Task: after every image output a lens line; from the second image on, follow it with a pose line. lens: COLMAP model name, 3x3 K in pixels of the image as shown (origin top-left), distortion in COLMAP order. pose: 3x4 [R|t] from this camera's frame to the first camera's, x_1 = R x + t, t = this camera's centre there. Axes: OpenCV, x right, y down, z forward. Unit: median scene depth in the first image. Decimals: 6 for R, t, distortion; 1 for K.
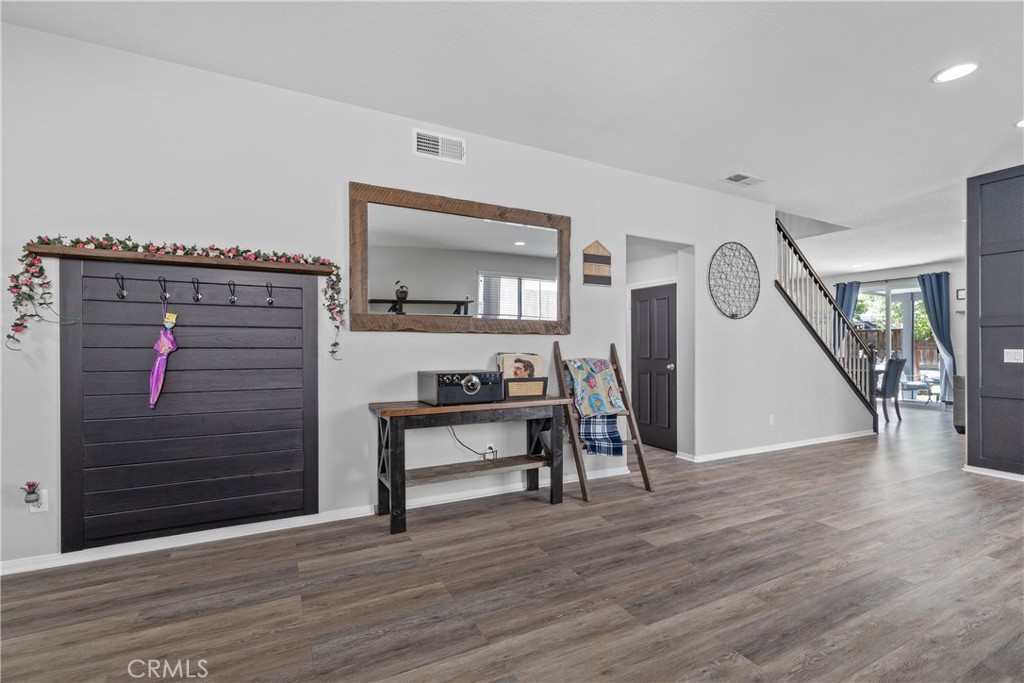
lens RADIAL K [[458.6, 0, 514.7], [0, 458.6, 340.5], [0, 0, 1]] dist [0.009241, -0.001950]
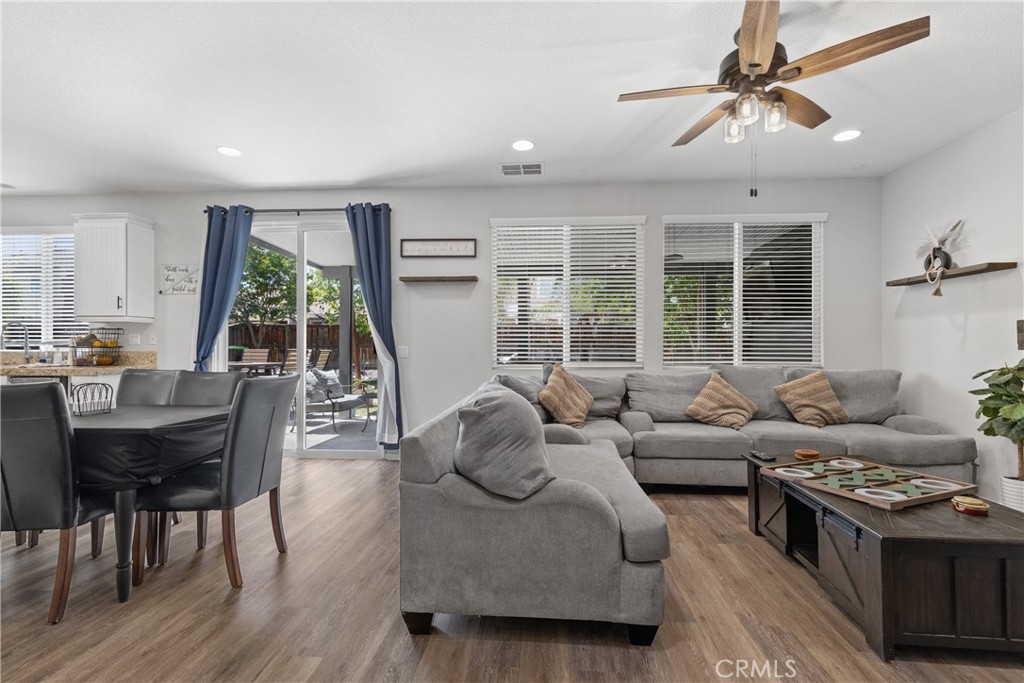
lens RADIAL K [[458.6, 0, 513.7], [0, 458.6, 346.7], [0, 0, 1]] dist [0.009241, -0.001950]
pose [[0.523813, -0.005159, 0.851818, 1.656023], [-0.008498, 0.999900, 0.011281, 0.033584], [-0.851791, -0.013148, 0.523717, 1.762793]]
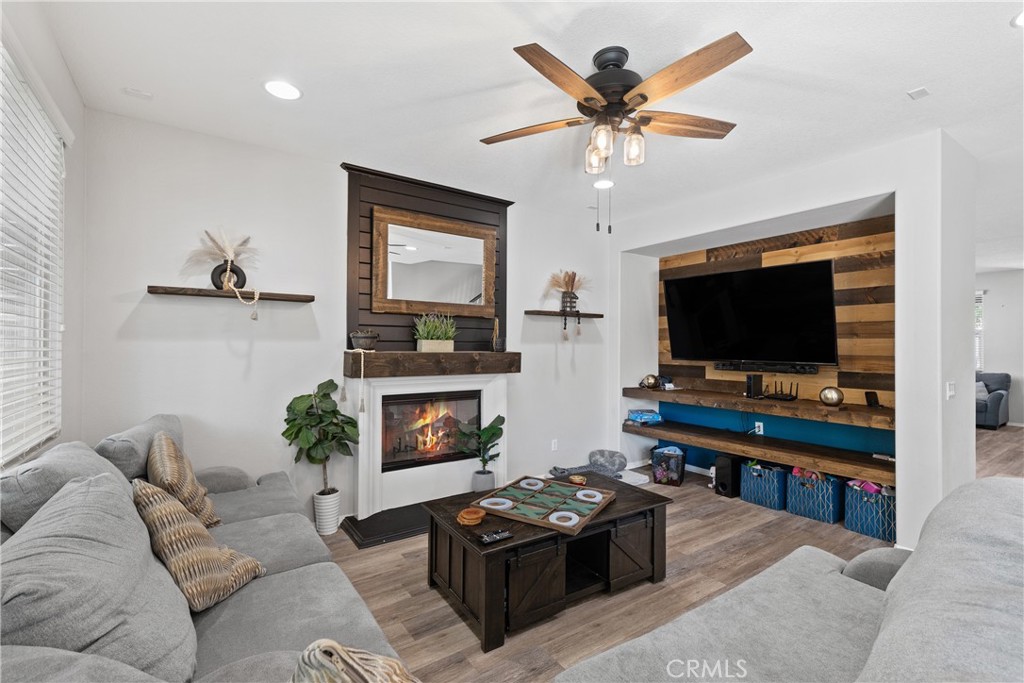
lens RADIAL K [[458.6, 0, 512.2], [0, 458.6, 344.0], [0, 0, 1]] dist [0.009241, -0.001950]
pose [[-0.991671, -0.011228, -0.128310, 2.831718], [-0.009079, 0.999809, -0.017319, -0.028116], [0.128480, -0.016010, -0.991583, 2.565030]]
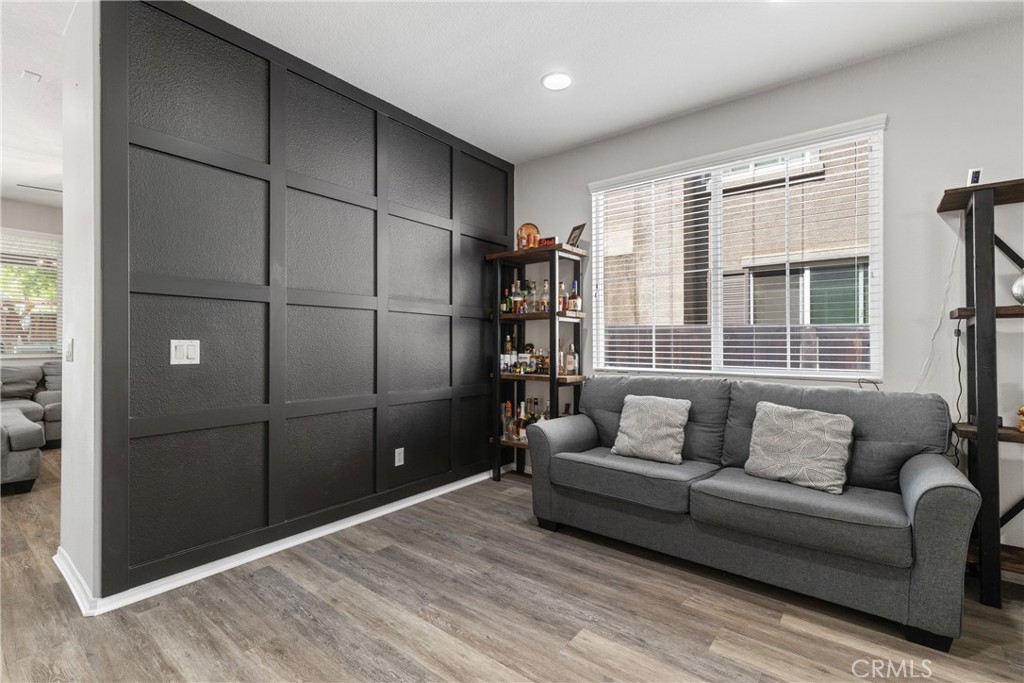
lens RADIAL K [[458.6, 0, 518.3], [0, 458.6, 340.6], [0, 0, 1]] dist [0.009241, -0.001950]
pose [[-0.415464, -0.004215, 0.909600, 0.622697], [-0.017442, 0.999842, -0.003334, 0.020951], [-0.909442, -0.017250, -0.415472, 1.262361]]
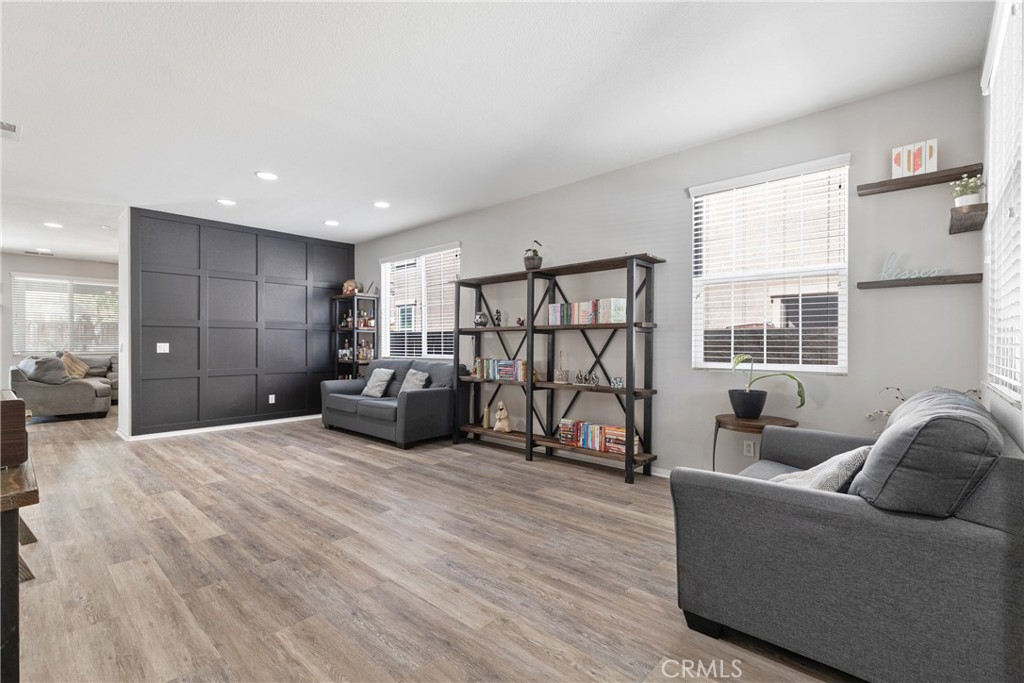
lens RADIAL K [[458.6, 0, 516.8], [0, 458.6, 339.4], [0, 0, 1]] dist [0.009241, -0.001950]
pose [[-0.345522, 0.001019, 0.938410, -0.846760], [-0.012073, 0.999912, -0.005531, 0.003811], [-0.938333, -0.013240, -0.345479, 0.699437]]
